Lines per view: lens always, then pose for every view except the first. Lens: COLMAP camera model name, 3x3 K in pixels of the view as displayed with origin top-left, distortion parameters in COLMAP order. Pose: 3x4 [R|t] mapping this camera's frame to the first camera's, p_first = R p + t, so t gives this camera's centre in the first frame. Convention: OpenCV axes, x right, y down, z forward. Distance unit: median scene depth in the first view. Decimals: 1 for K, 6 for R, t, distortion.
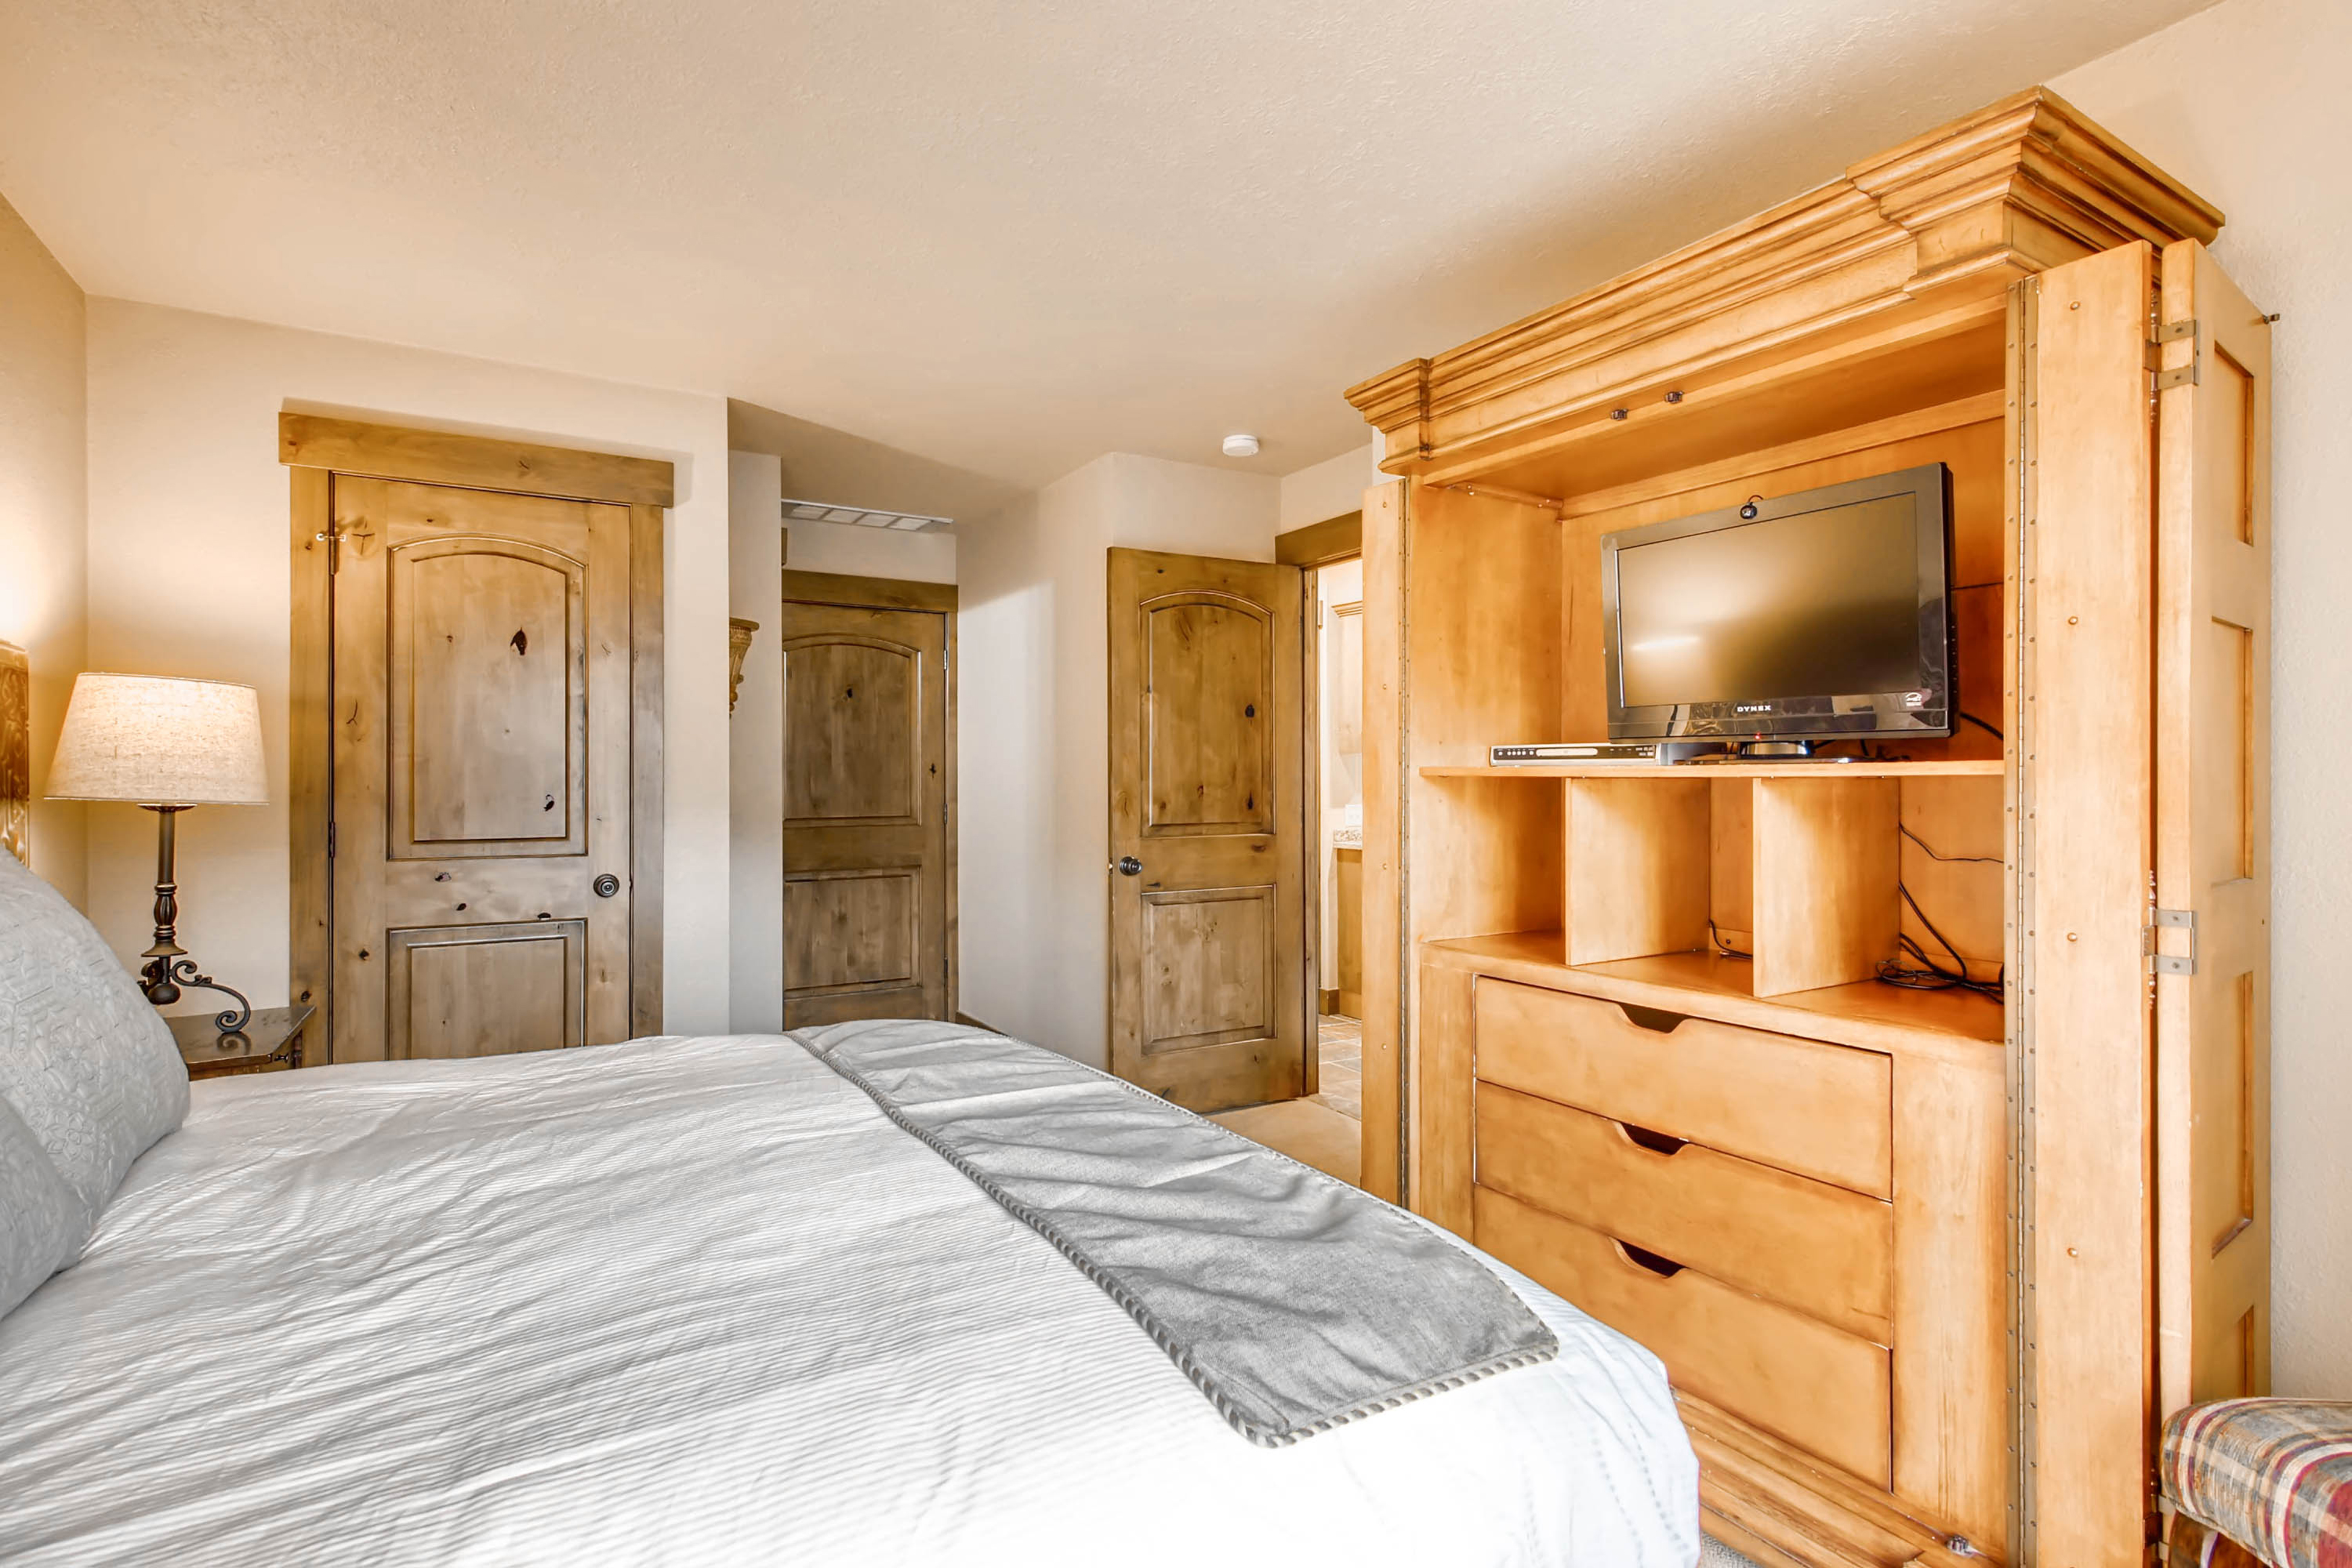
lens RADIAL K [[1142.6, 0, 1171.9], [0, 1142.6, 774.5], [0, 0, 1]] dist [0.001082, 0.000136]
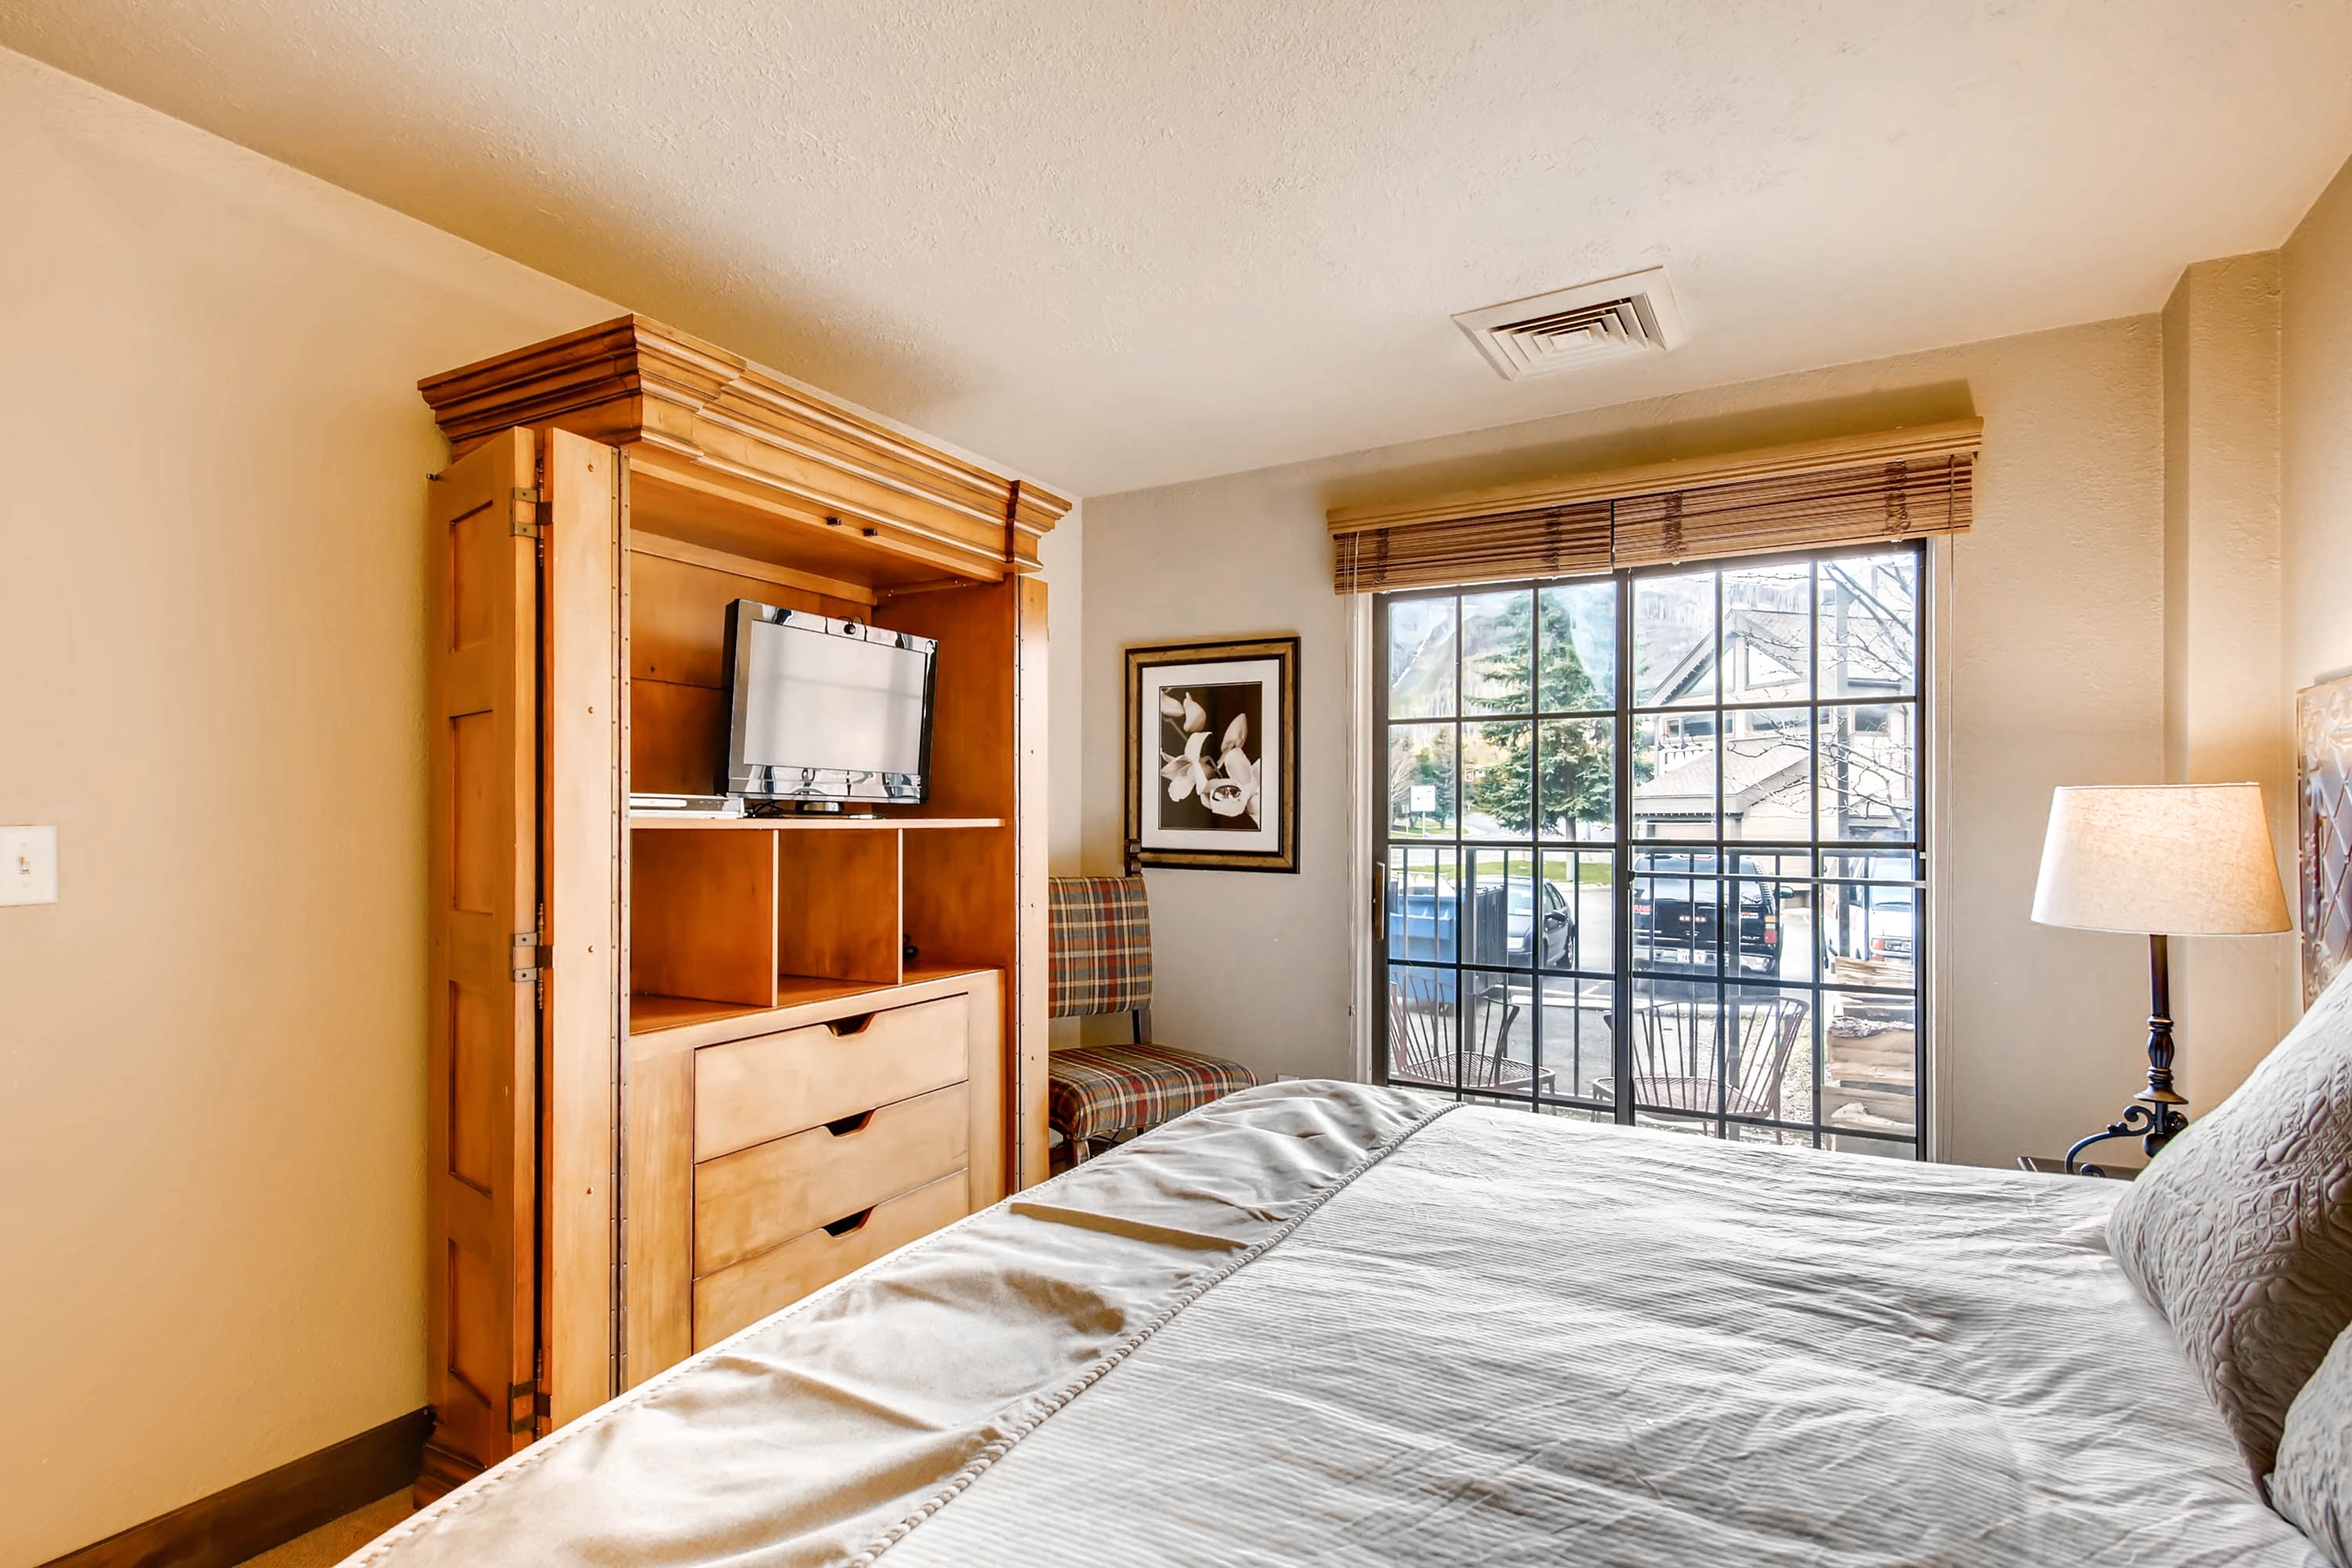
lens RADIAL K [[1142.6, 0, 1177.6], [0, 1142.6, 805.4], [0, 0, 1]] dist [0.001082, 0.000136]
pose [[-0.489458, 0.012760, 0.871934, -0.828985], [-0.000186, 0.999891, -0.014737, -0.004433], [-0.872027, -0.007375, -0.489402, 1.297899]]
